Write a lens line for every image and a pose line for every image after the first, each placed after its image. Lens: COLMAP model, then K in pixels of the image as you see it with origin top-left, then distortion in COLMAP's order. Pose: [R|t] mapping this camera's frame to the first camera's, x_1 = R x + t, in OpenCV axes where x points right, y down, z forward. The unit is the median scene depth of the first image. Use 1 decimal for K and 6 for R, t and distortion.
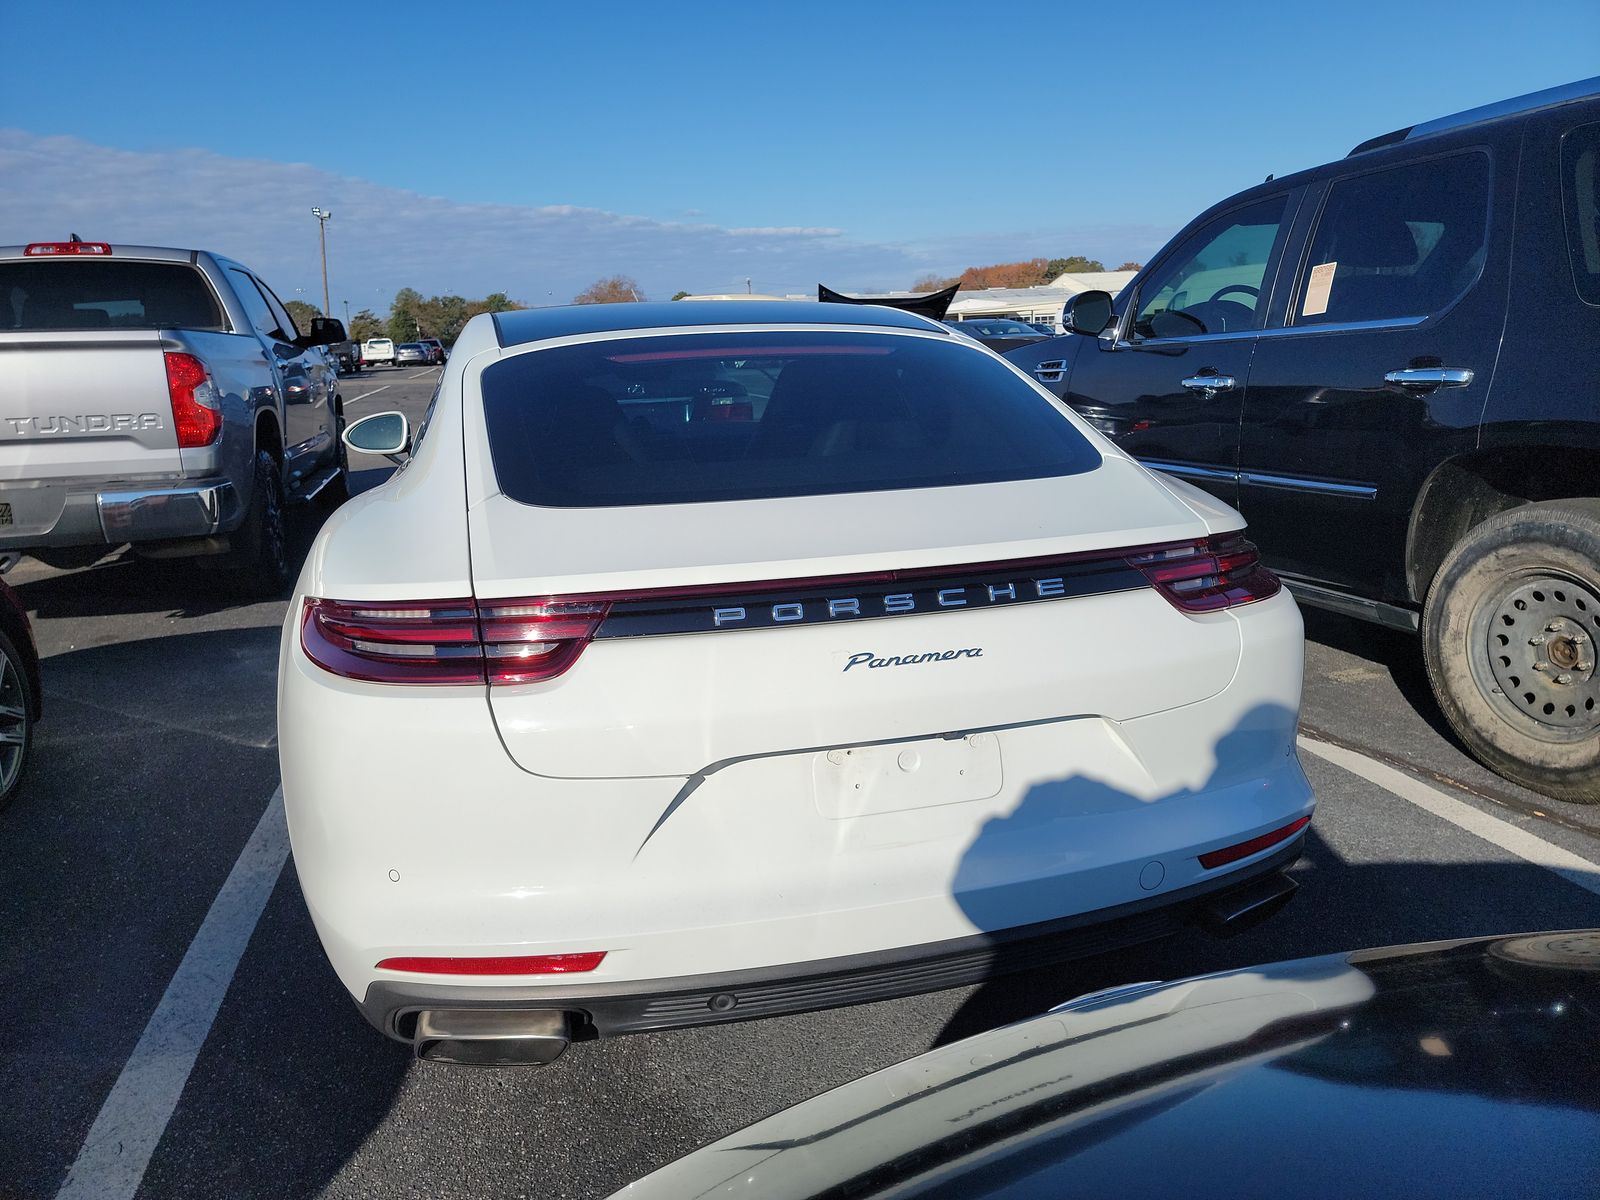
lens RADIAL K [[1135.0, 0, 816.9], [0, 1135.0, 588.4], [0, 0, 1]] dist [0.084354, -0.072498]
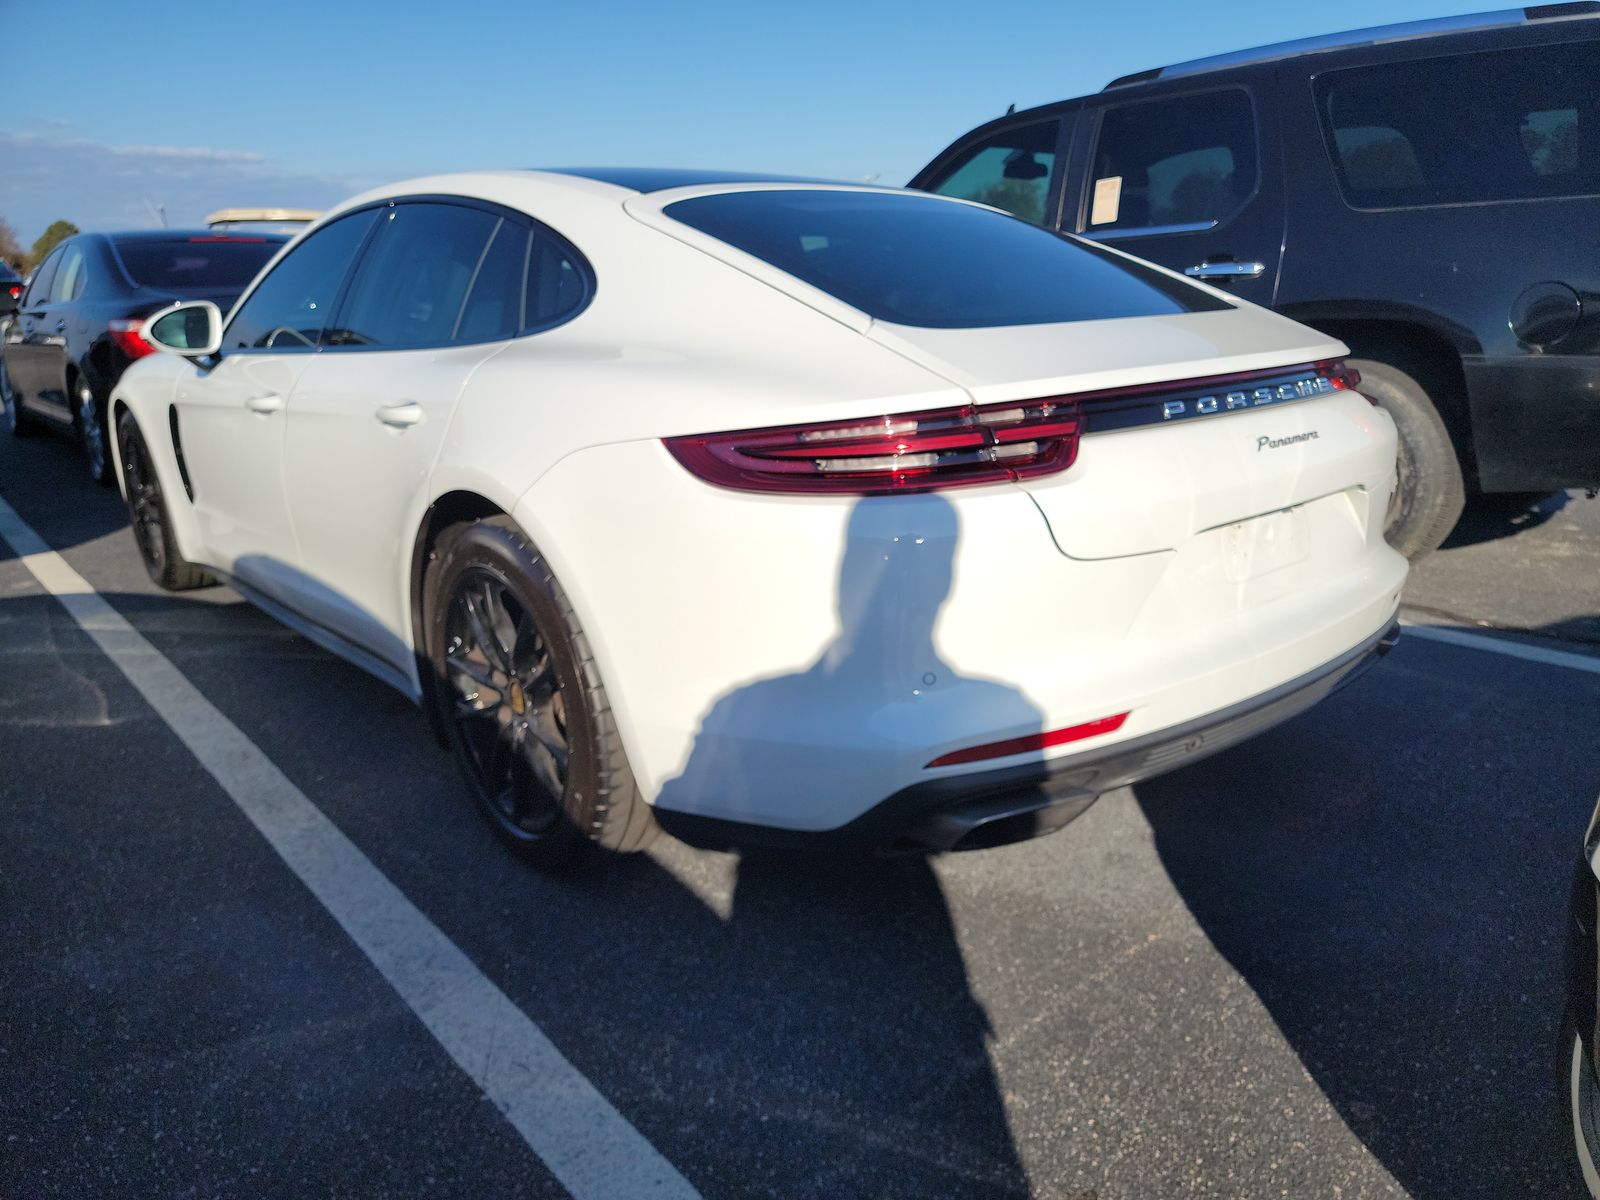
lens RADIAL K [[1146.0, 0, 822.6], [0, 1146.0, 612.8], [0, 0, 1]] dist [0.087105, -0.086893]
pose [[0.886080, -0.112081, 0.449778, -0.461688], [0.088673, 0.993393, 0.072855, 0.055012], [-0.454972, -0.024672, 0.890164, 0.065870]]
